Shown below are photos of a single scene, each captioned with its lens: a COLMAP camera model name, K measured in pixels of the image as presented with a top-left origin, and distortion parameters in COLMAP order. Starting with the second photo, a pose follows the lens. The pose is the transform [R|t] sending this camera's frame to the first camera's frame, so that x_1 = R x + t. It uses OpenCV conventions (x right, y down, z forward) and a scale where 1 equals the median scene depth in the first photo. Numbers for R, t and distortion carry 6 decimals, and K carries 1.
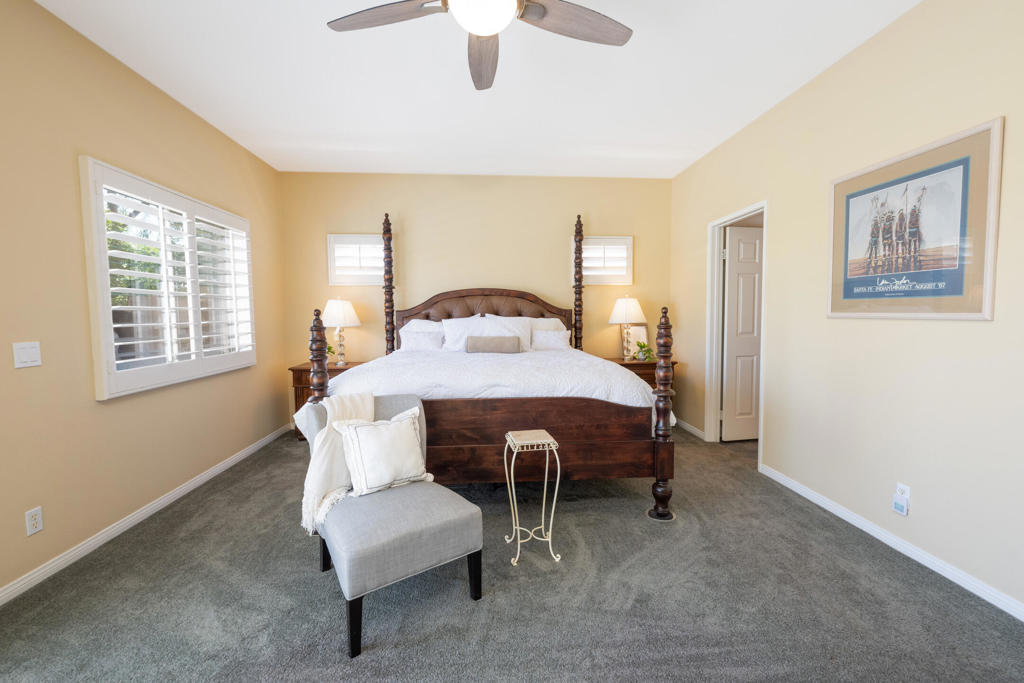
lens RADIAL K [[433.8, 0, 513.5], [0, 433.8, 341.0], [0, 0, 1]] dist [0.000561, -0.001097]
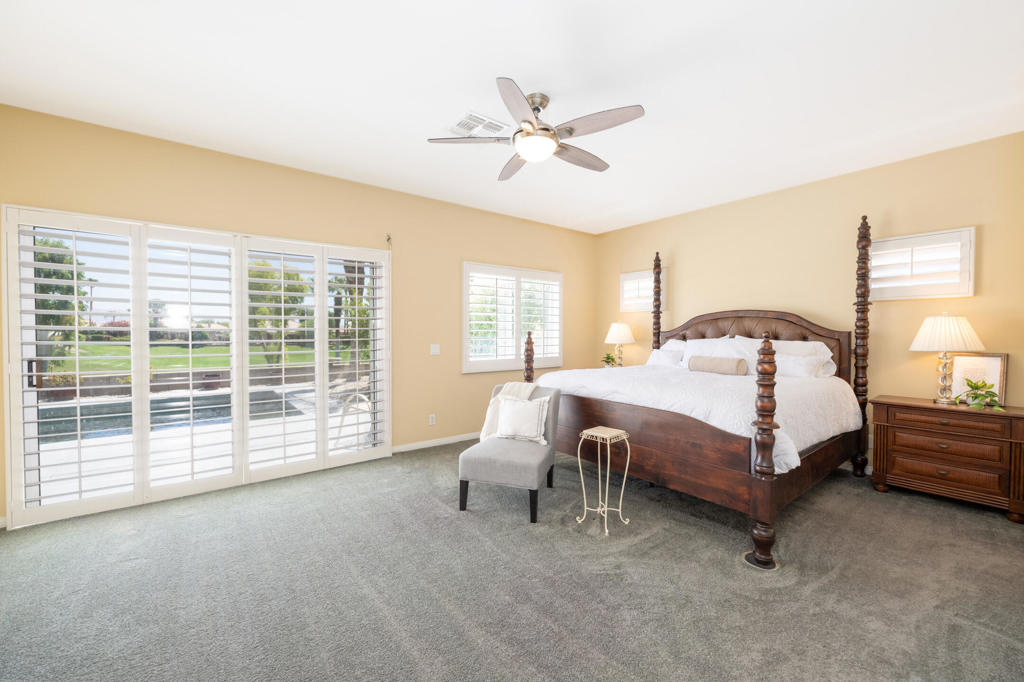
lens RADIAL K [[410.0, 0, 515.3], [0, 410.0, 338.4], [0, 0, 1]] dist [-0.006188, 0.000531]
pose [[0.550624, 0.019756, -0.834520, 0.448558], [-0.061453, 0.997966, -0.016922, -0.008270], [0.832489, 0.060602, 0.550718, 0.051060]]
